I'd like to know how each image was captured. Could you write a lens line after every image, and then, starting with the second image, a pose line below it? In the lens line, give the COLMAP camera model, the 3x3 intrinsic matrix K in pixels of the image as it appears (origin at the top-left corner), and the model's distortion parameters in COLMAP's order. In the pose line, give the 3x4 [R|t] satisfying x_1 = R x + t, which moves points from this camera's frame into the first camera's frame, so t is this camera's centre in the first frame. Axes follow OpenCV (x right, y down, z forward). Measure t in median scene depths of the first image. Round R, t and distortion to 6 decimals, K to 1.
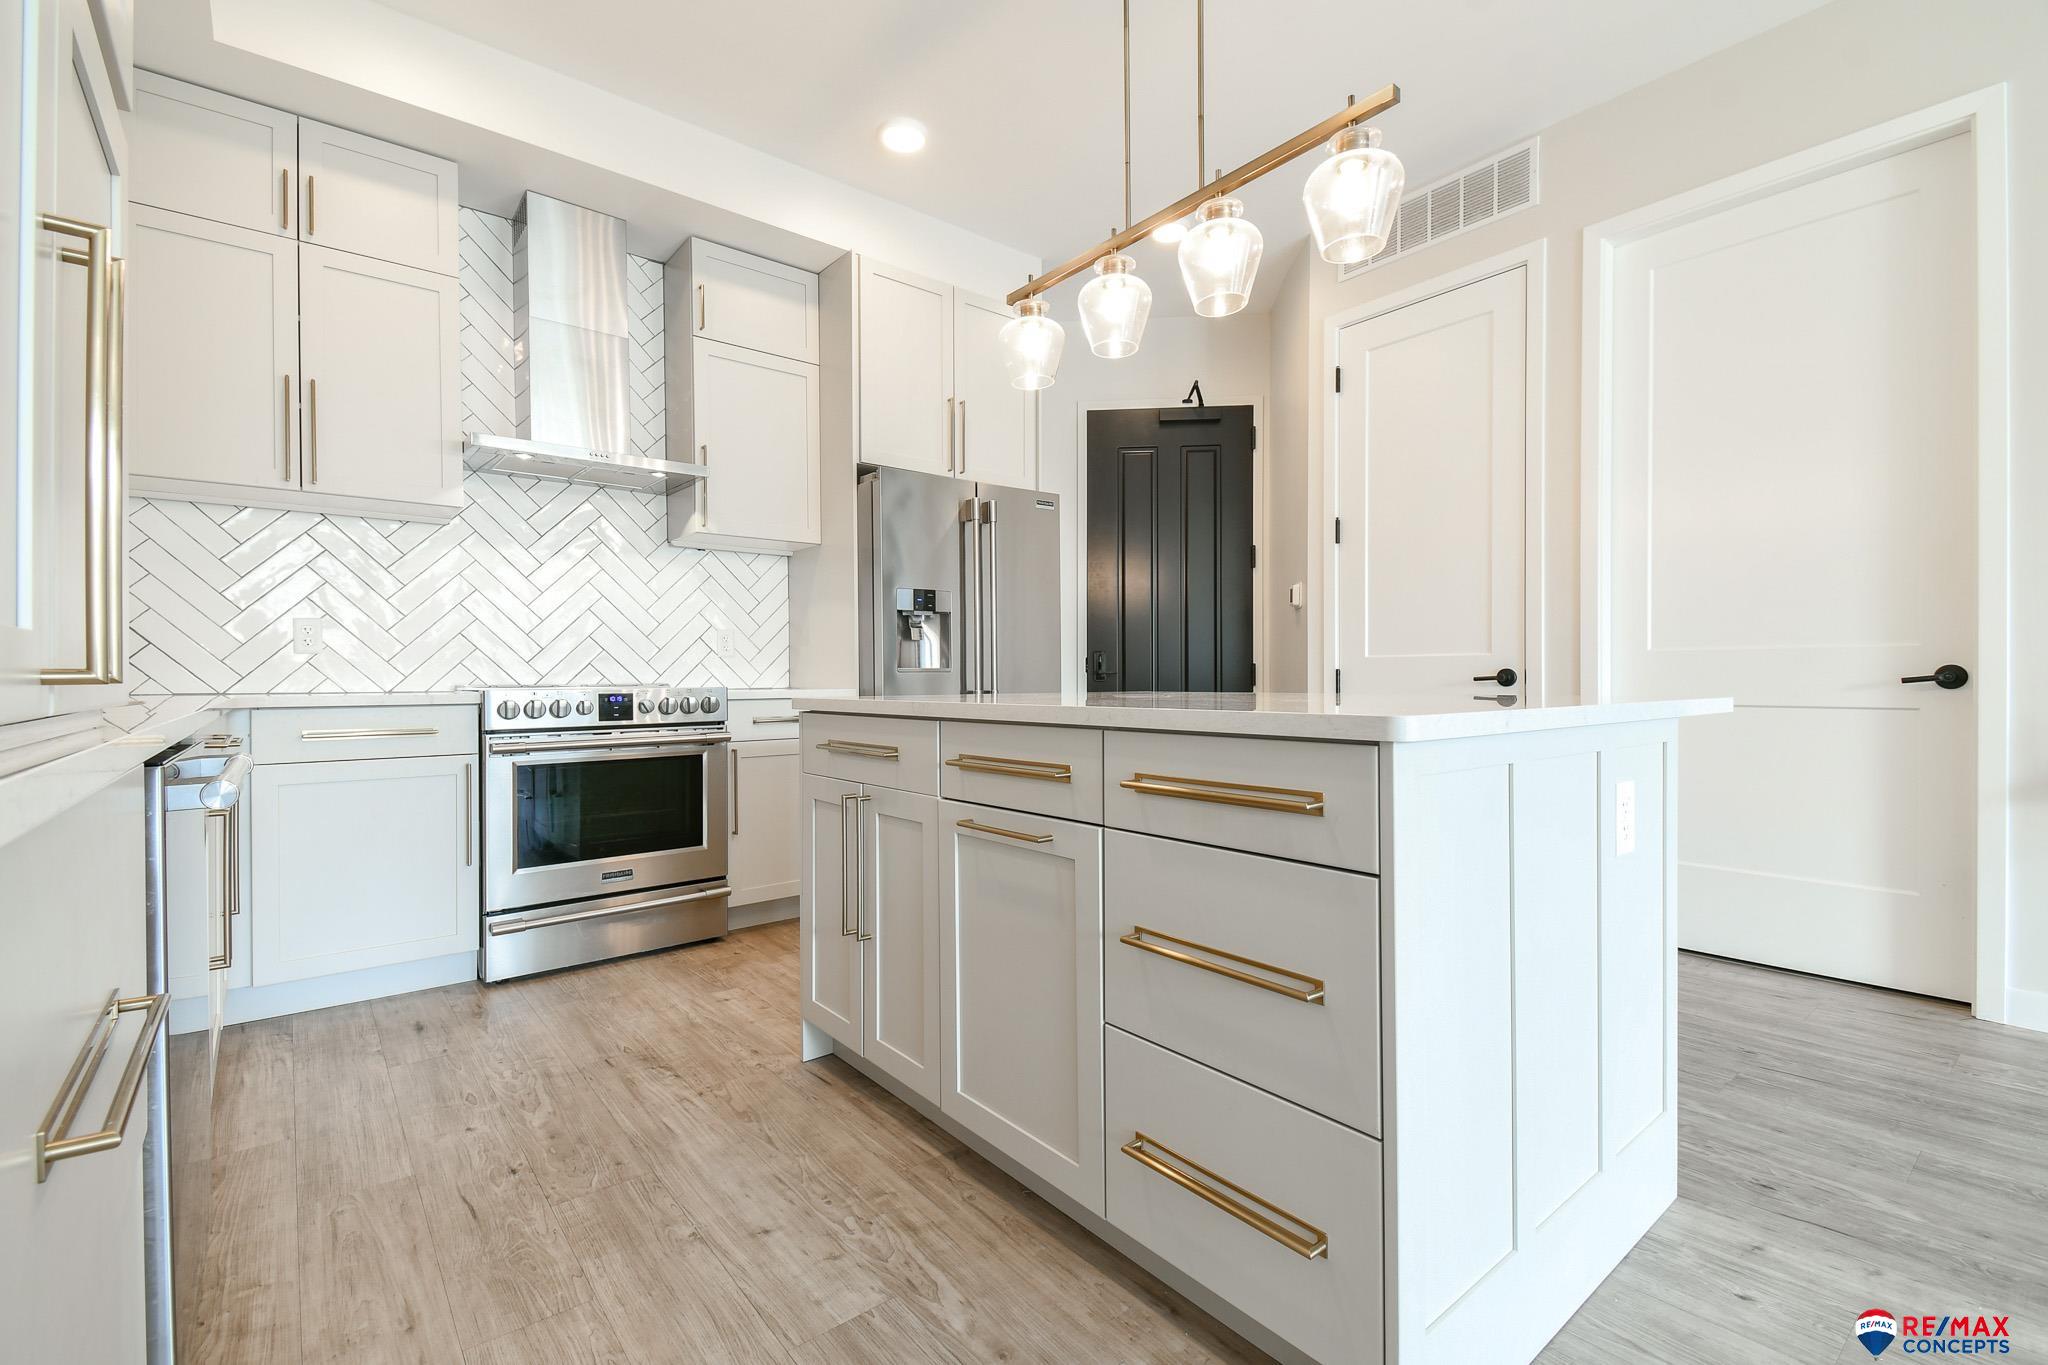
lens RADIAL K [[890.3, 0, 1020.4], [0, 890.3, 683.8], [0, 0, 1]] dist [0.042054, -0.023534]
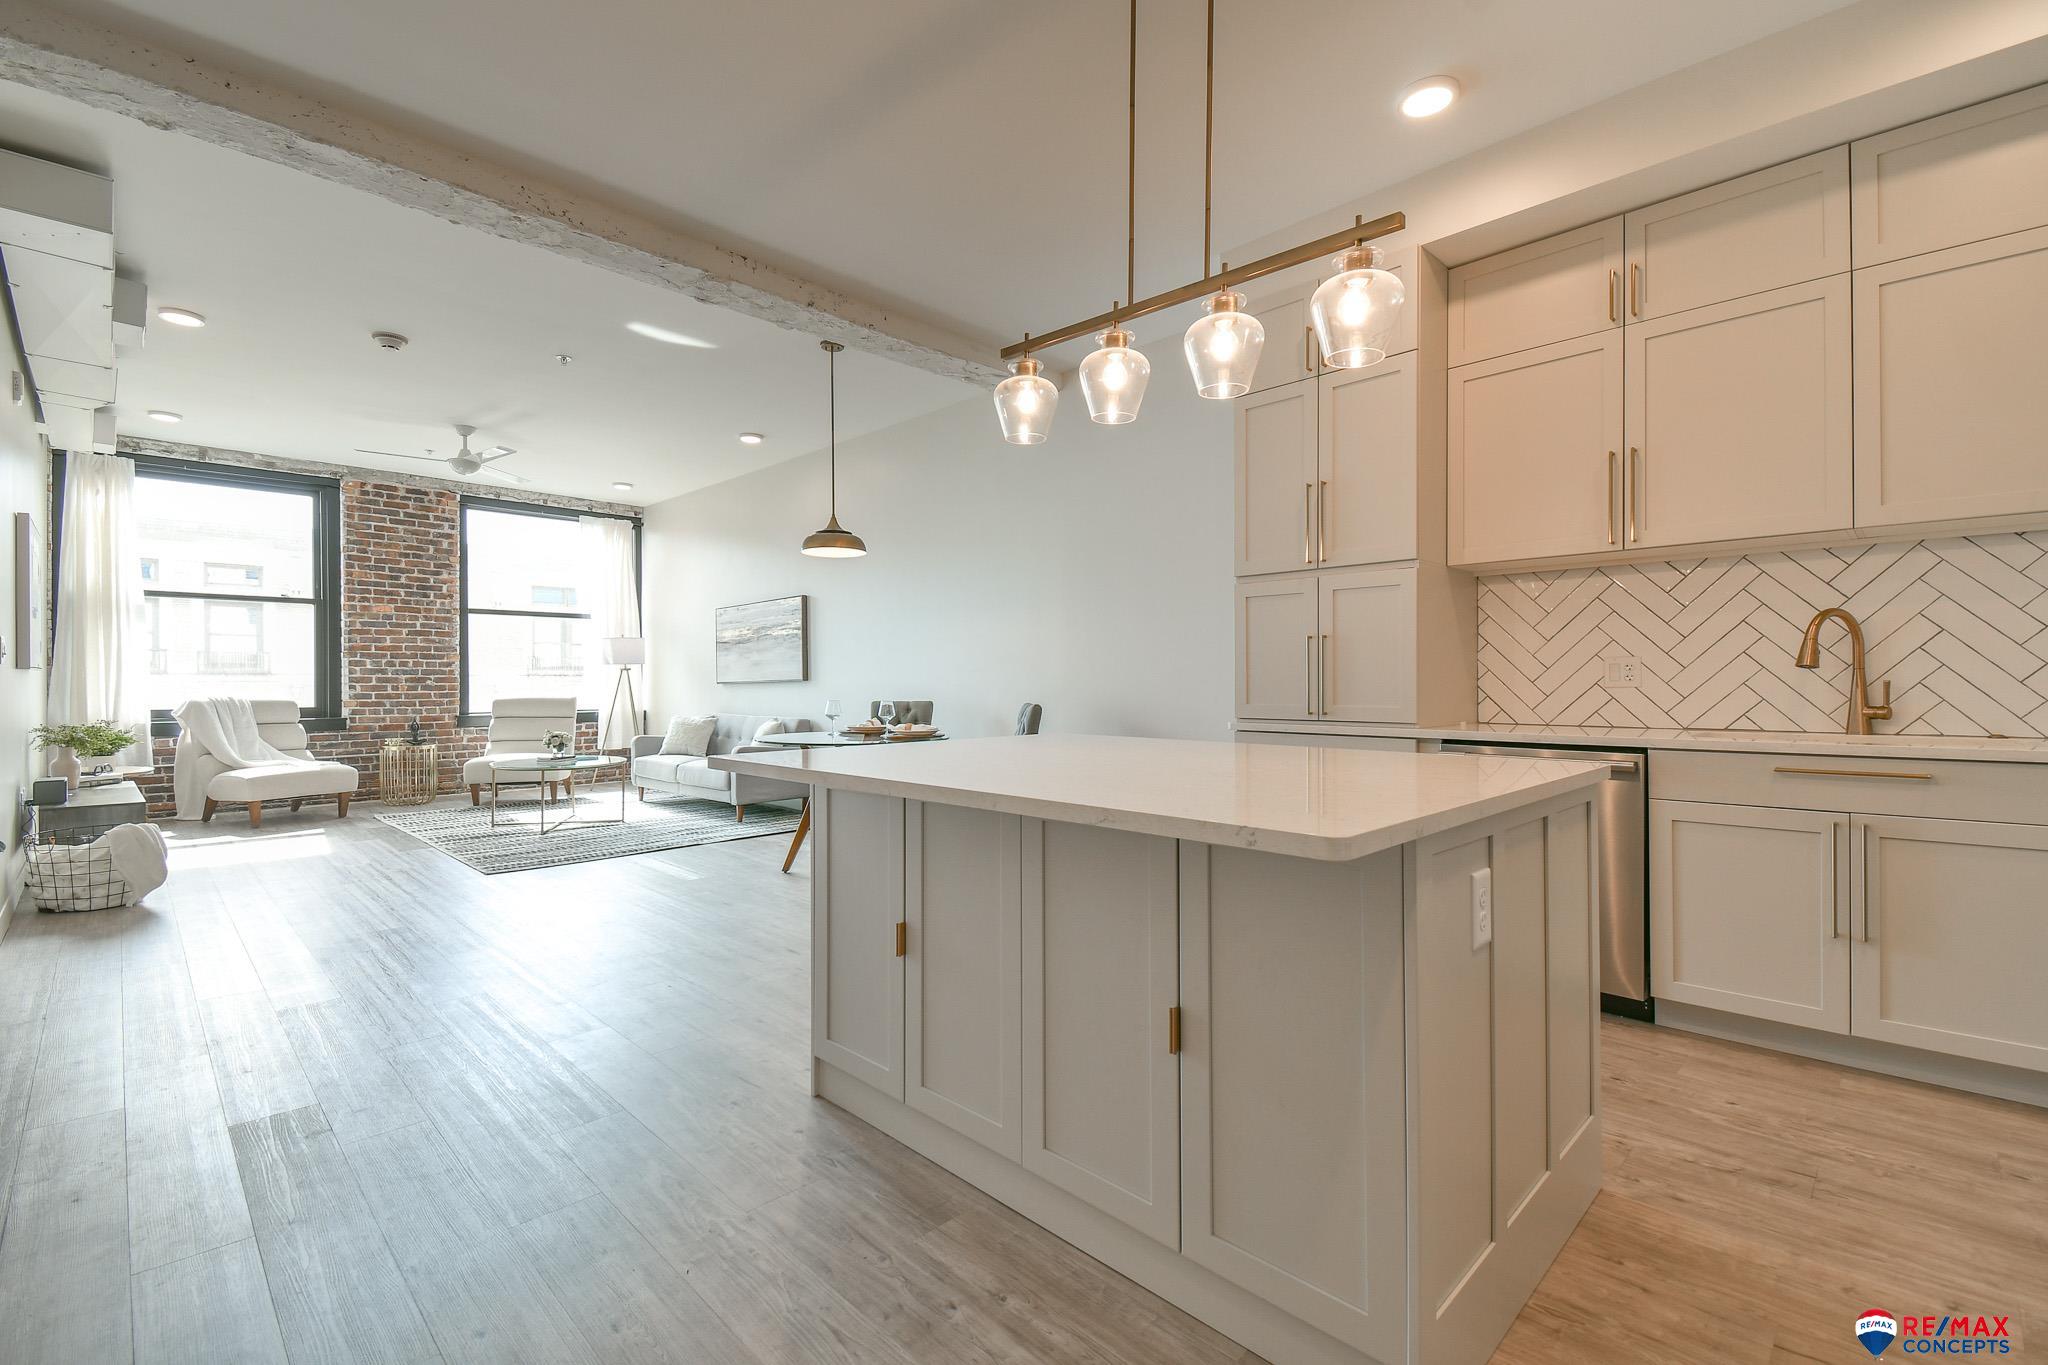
lens RADIAL K [[890.3, 0, 1023.4], [0, 890.3, 683.6], [0, 0, 1]] dist [0.042054, -0.023534]
pose [[-0.994109, 0.006450, -0.108193, 0.287232], [0.005840, 0.999965, 0.005950, -0.051021], [0.108228, 0.005283, -0.994112, 1.321096]]
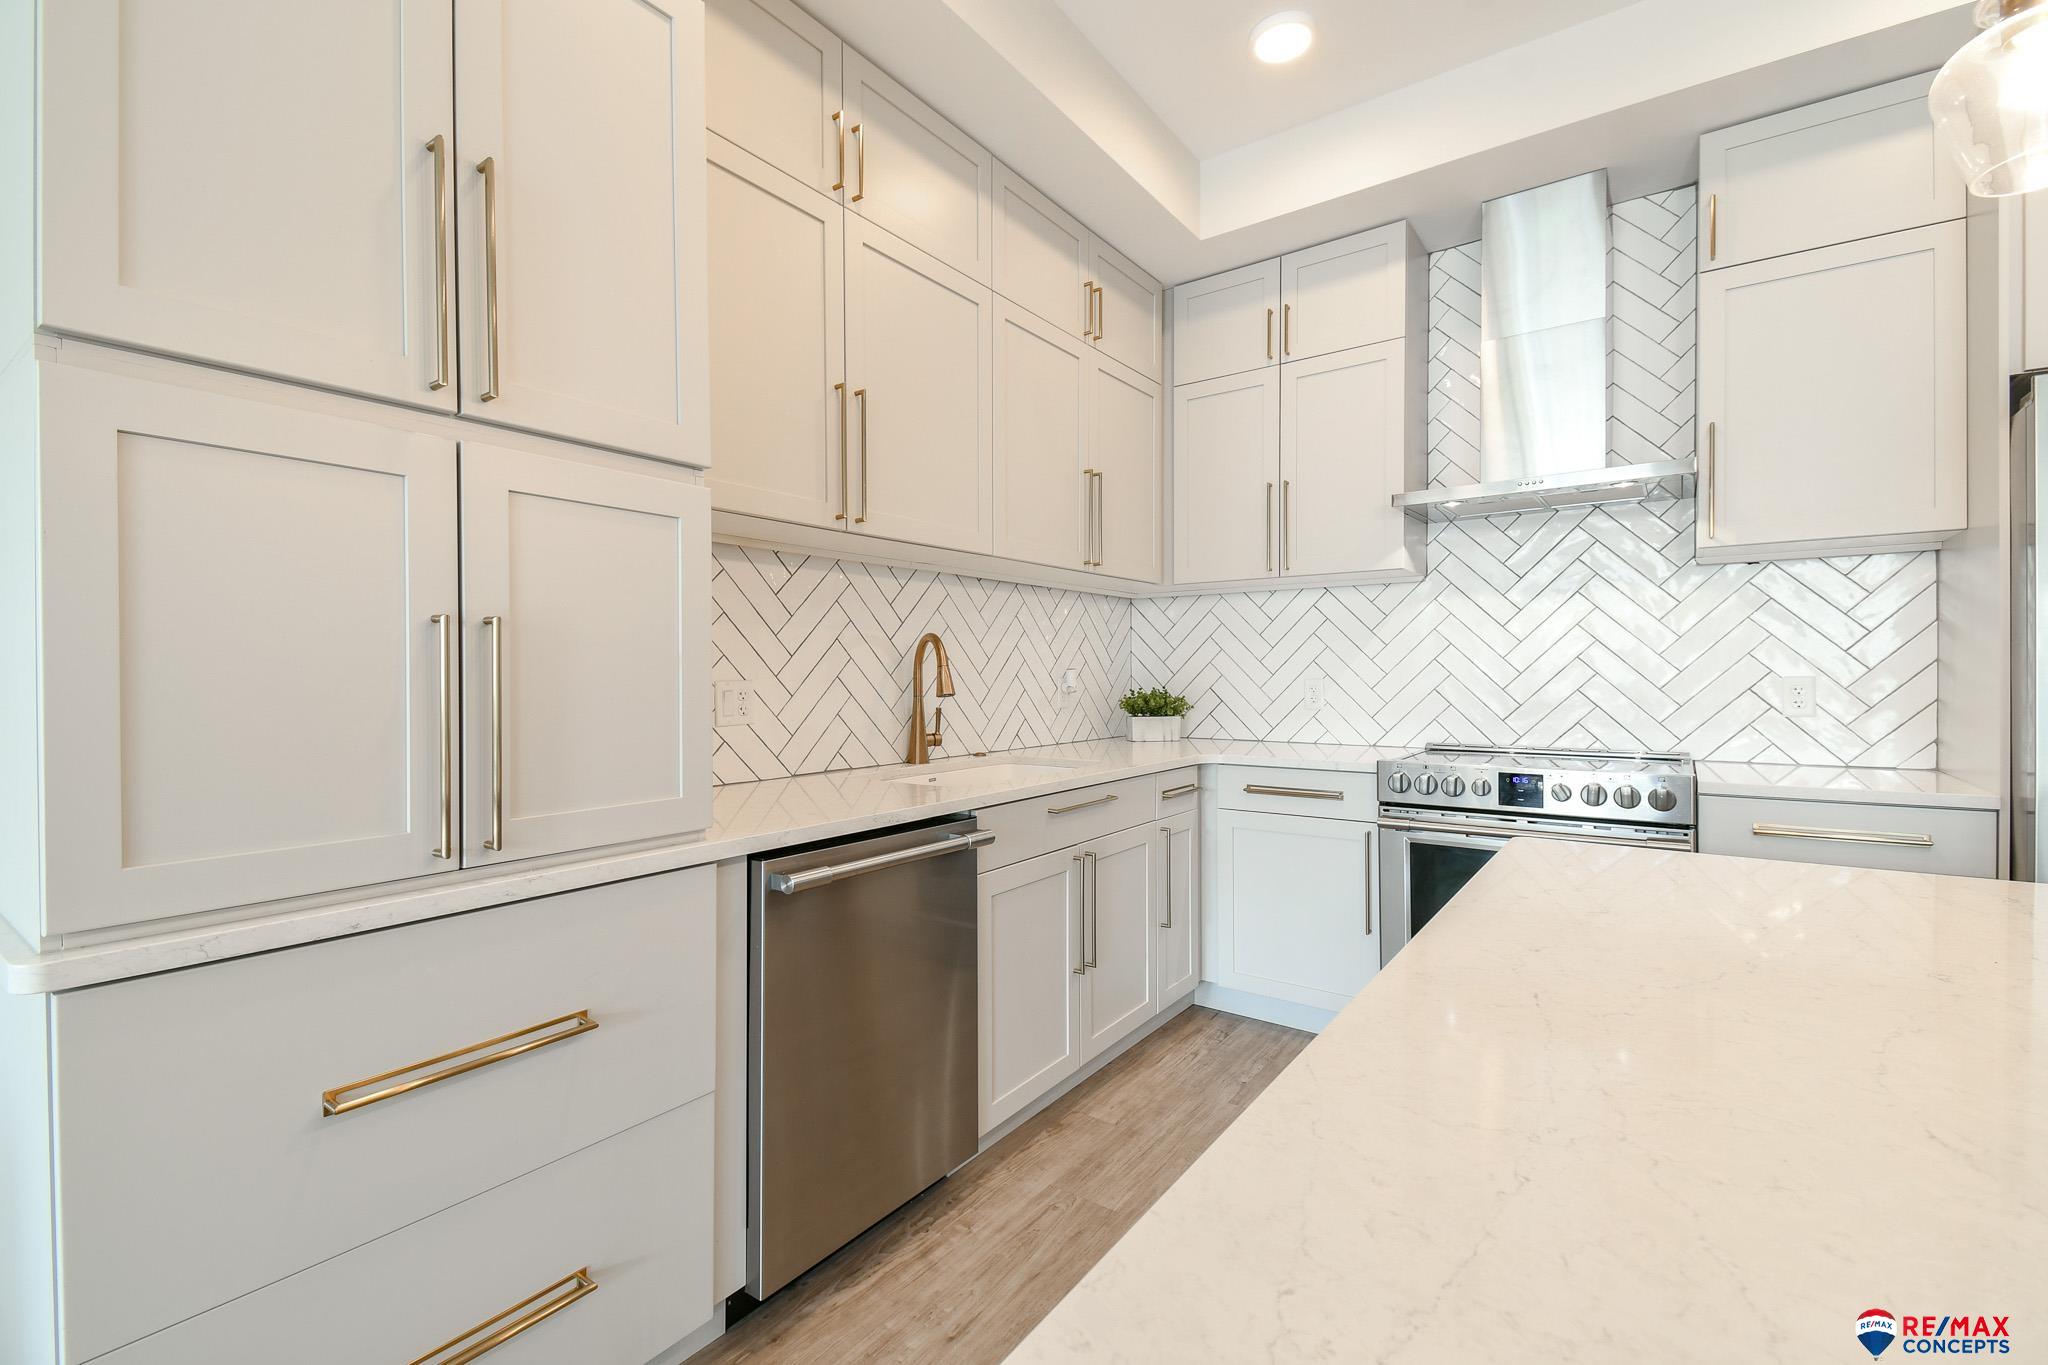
lens RADIAL K [[890.3, 0, 1024.0], [0, 890.3, 685.6], [0, 0, 1]] dist [0.042054, -0.023534]
pose [[0.262239, 0.013891, -0.964903, 0.222944], [-0.002331, 0.999903, 0.013762, -0.079145], [0.965000, -0.001359, 0.262246, 0.339615]]
